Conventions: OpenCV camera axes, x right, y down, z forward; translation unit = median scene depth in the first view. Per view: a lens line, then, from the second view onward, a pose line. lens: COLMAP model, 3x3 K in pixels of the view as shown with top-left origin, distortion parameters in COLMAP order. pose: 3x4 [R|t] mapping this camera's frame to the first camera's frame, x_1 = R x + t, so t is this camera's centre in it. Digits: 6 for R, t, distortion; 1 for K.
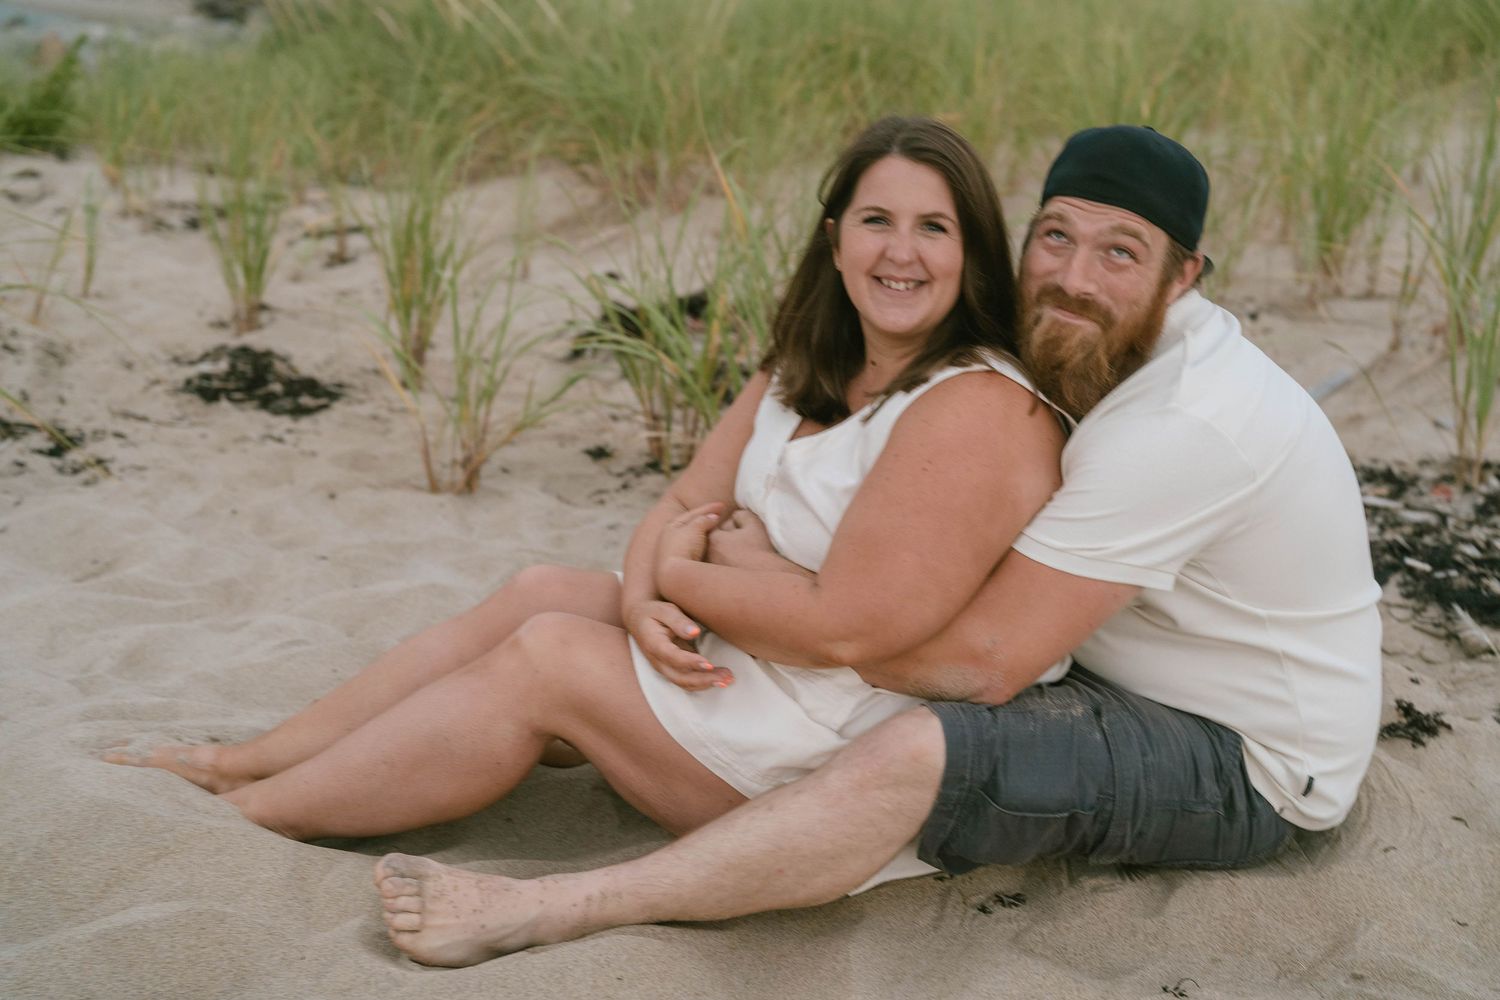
lens RADIAL K [[2165.3, 0, 750.0], [0, 2165.3, 500.0], [0, 0, 1]] dist [0.013895, 0.363926]
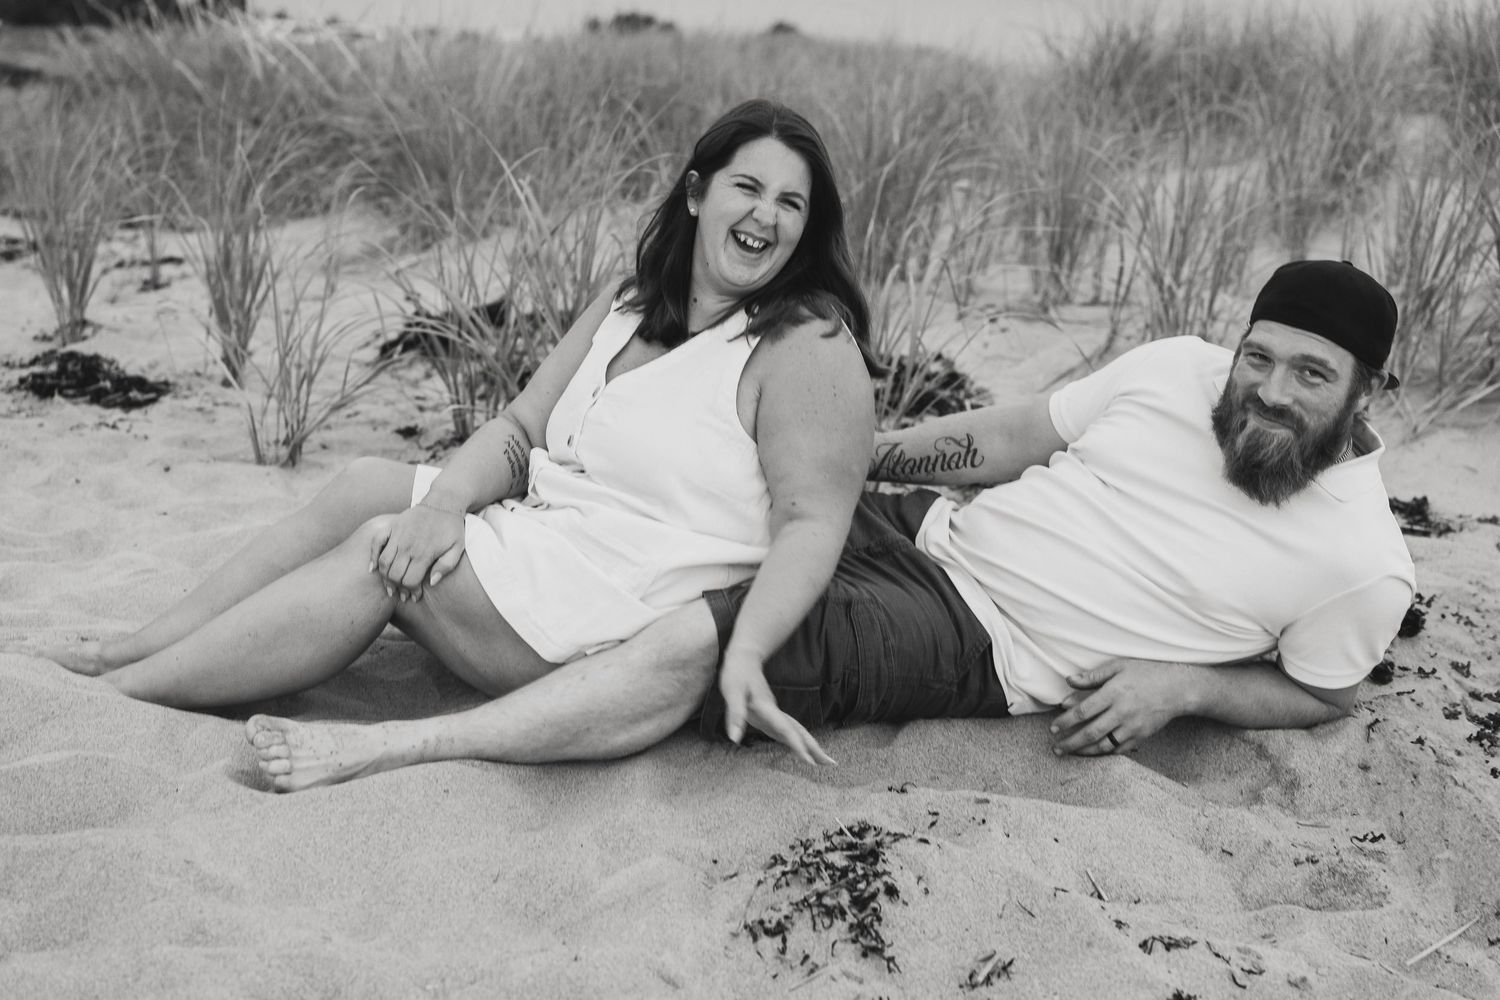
lens RADIAL K [[2165.3, 0, 750.0], [0, 2165.3, 500.0], [0, 0, 1]] dist [0.013895, 0.363926]
pose [[0.995358, -0.019147, 0.094316, -0.000943], [0.022443, 0.999170, -0.034008, 0.051204], [-0.093587, 0.035966, 0.994961, -0.115821]]
